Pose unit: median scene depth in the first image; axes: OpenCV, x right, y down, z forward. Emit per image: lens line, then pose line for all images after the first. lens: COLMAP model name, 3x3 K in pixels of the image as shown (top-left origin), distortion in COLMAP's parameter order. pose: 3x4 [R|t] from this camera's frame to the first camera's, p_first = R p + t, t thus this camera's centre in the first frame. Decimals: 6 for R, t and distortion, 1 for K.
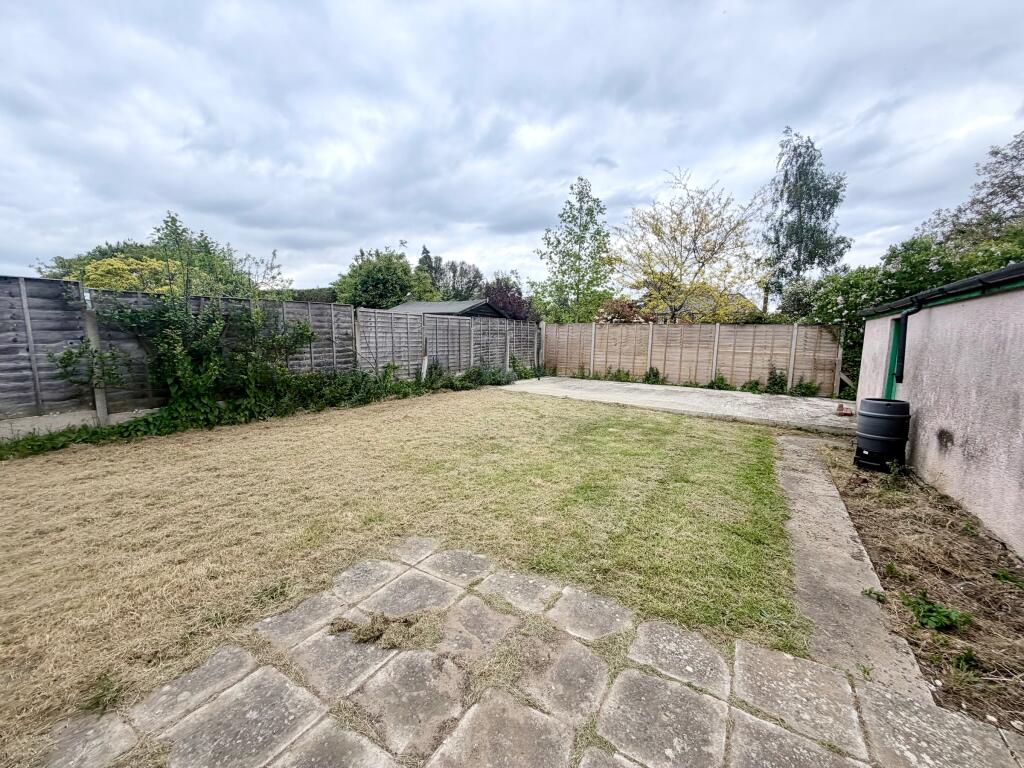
lens RADIAL K [[408.6, 0, 511.3], [0, 408.6, 385.7], [0, 0, 1]] dist [-0.000368, 0.000216]
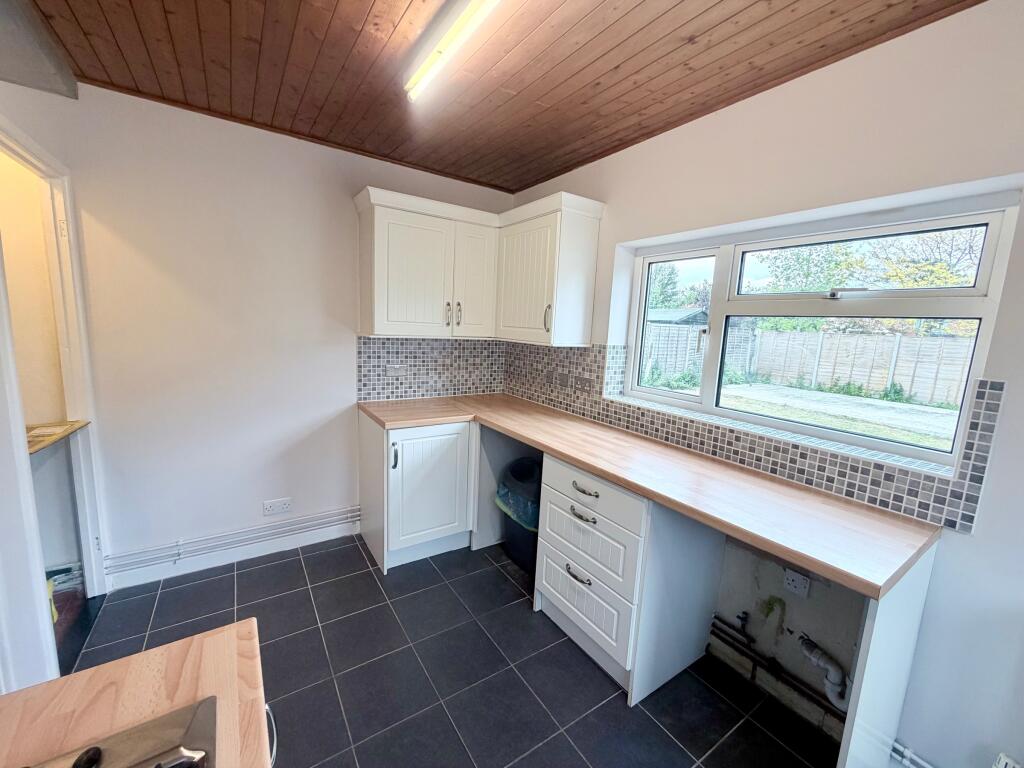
lens RADIAL K [[408.6, 0, 510.5], [0, 408.6, 387.6], [0, 0, 1]] dist [-0.000368, 0.000216]
pose [[0.907000, 0.087306, -0.411982, -0.059274], [-0.081316, 0.996172, 0.032085, 0.005304], [0.413206, 0.004399, 0.910627, -0.193218]]
